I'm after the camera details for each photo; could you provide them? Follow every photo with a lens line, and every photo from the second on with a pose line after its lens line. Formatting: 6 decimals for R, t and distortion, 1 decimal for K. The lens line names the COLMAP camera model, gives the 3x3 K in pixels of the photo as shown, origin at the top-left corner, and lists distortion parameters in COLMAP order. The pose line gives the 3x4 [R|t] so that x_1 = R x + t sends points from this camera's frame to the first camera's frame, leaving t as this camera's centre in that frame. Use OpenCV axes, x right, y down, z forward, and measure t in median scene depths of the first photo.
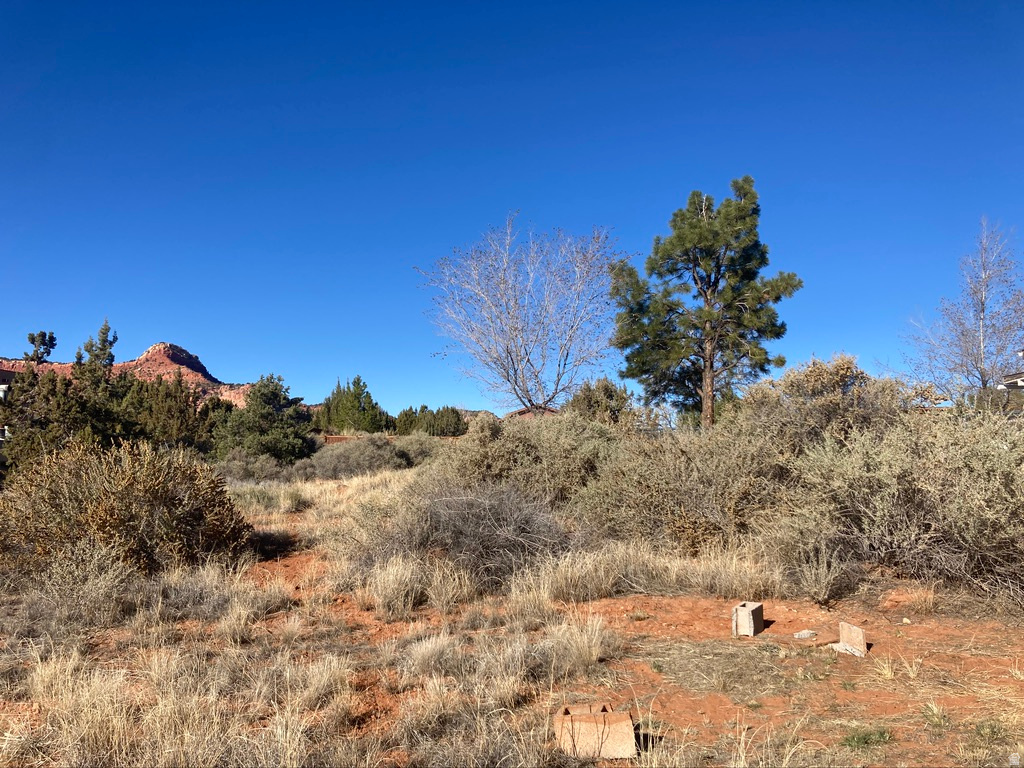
lens RADIAL K [[843.7, 0, 509.4], [0, 843.7, 377.8], [0, 0, 1]] dist [0.043181, -0.046397]
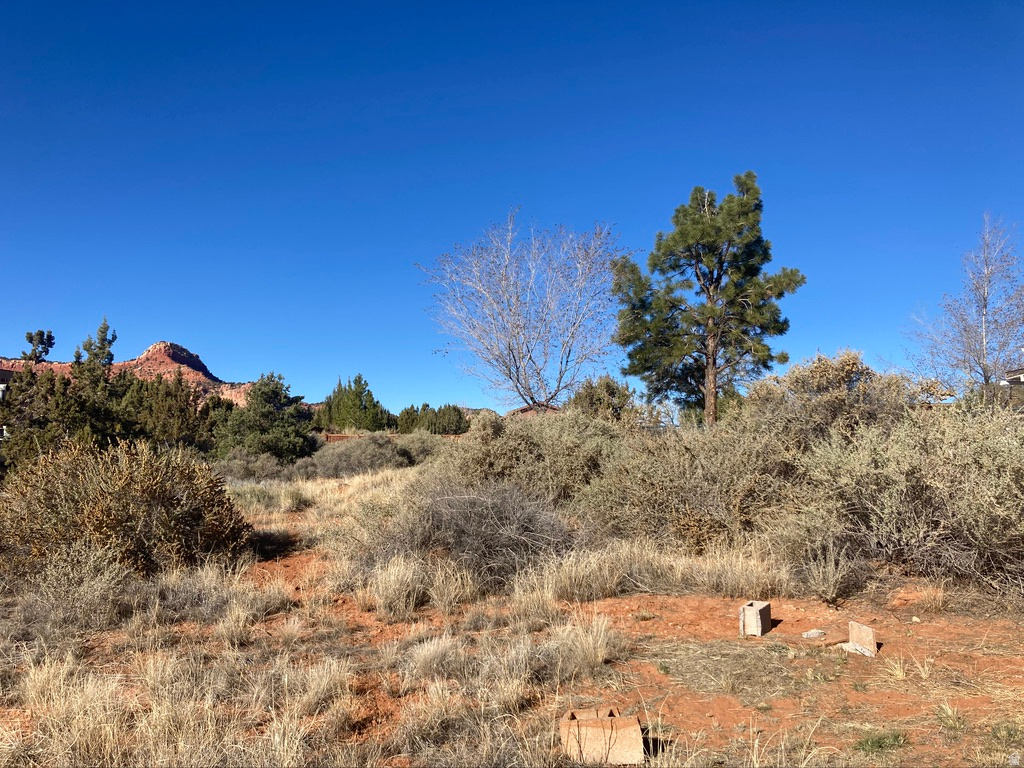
lens RADIAL K [[843.7, 0, 516.0], [0, 843.7, 382.8], [0, 0, 1]] dist [0.043181, -0.046397]
pose [[0.999976, -0.003693, 0.005931, -0.000755], [0.003644, 0.999958, 0.008365, 0.001090], [-0.005962, -0.008343, 0.999947, 0.012778]]
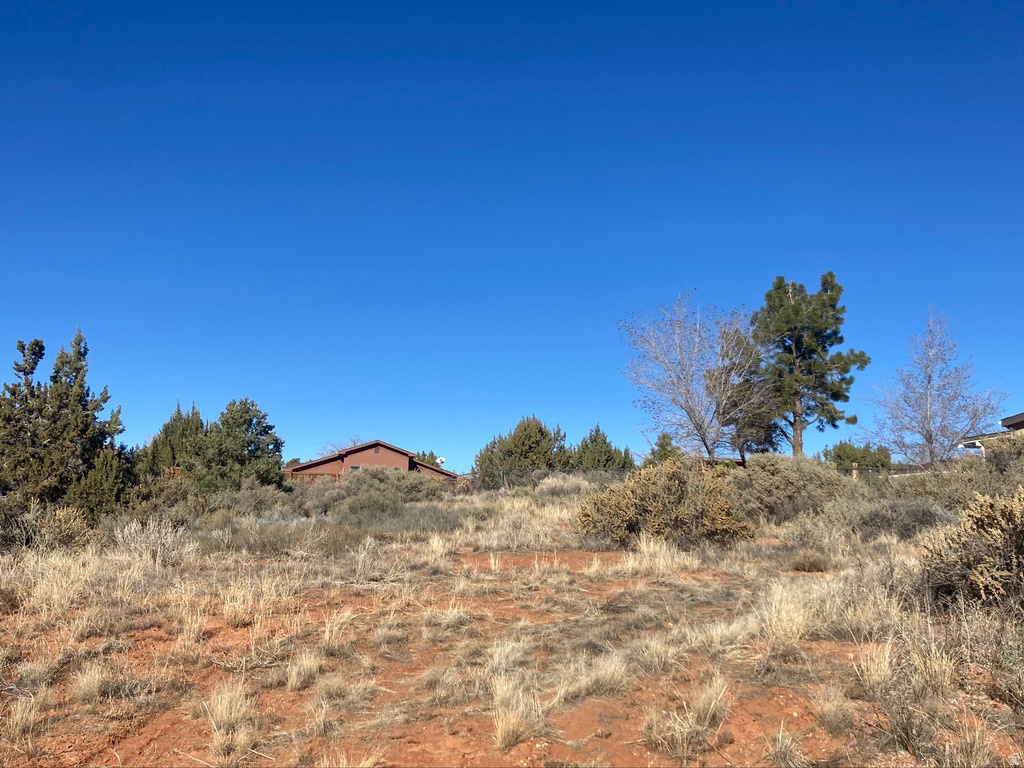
lens RADIAL K [[1114.7, 0, 503.7], [0, 1114.7, 376.3], [0, 0, 1]] dist [0.074754, 0.000000]
pose [[0.944901, 0.059976, 0.321816, -1.596142], [-0.050395, 0.998005, -0.038028, 0.014390], [-0.323455, 0.019715, 0.946038, -0.960856]]
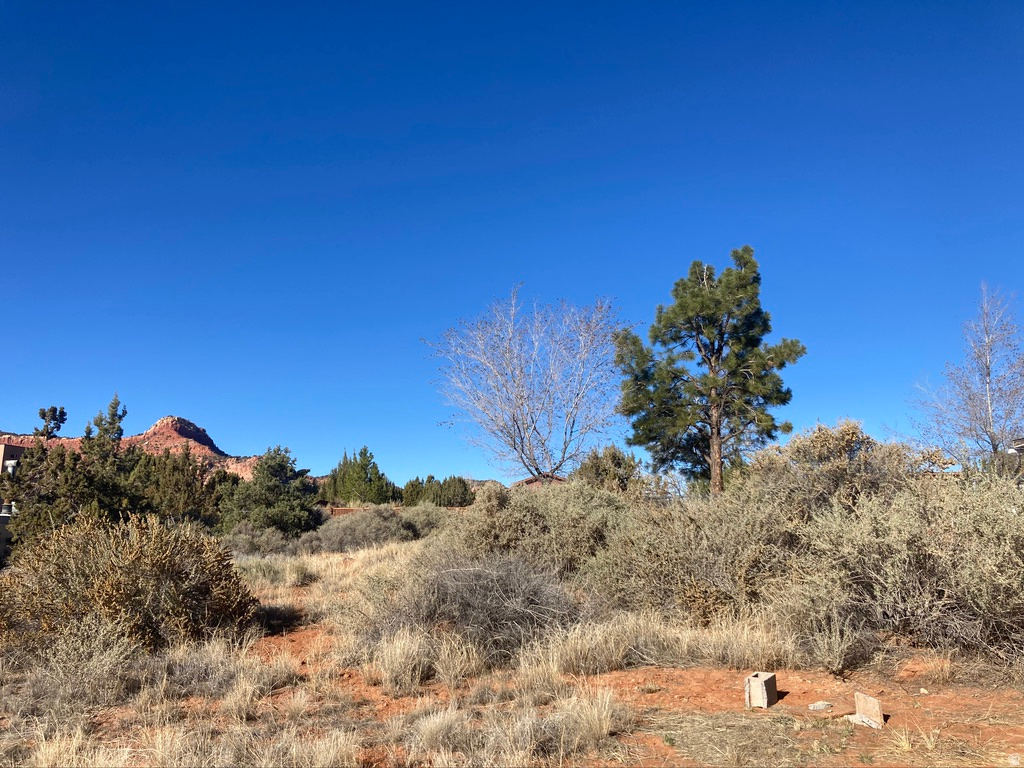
lens RADIAL K [[843.7, 0, 507.0], [0, 843.7, 366.2], [0, 0, 1]] dist [0.043181, -0.046397]
pose [[0.999876, -0.012262, -0.009917, 0.000801], [0.011261, 0.995375, -0.095399, 0.000870], [0.011041, 0.095275, 0.995390, -0.011443]]
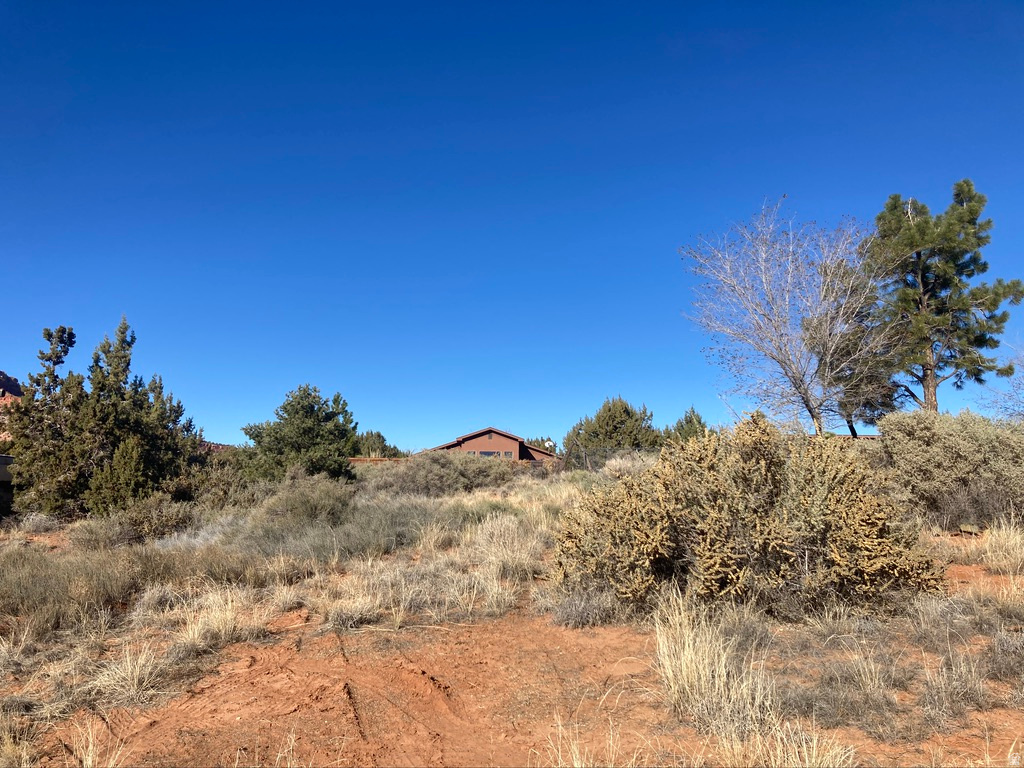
lens RADIAL K [[843.7, 0, 505.0], [0, 843.7, 383.9], [0, 0, 1]] dist [0.043181, -0.046397]
pose [[0.983723, 0.020689, 0.178497, -0.913473], [-0.015283, 0.999384, -0.031607, 0.077978], [-0.179040, 0.028365, 0.983433, 0.314277]]
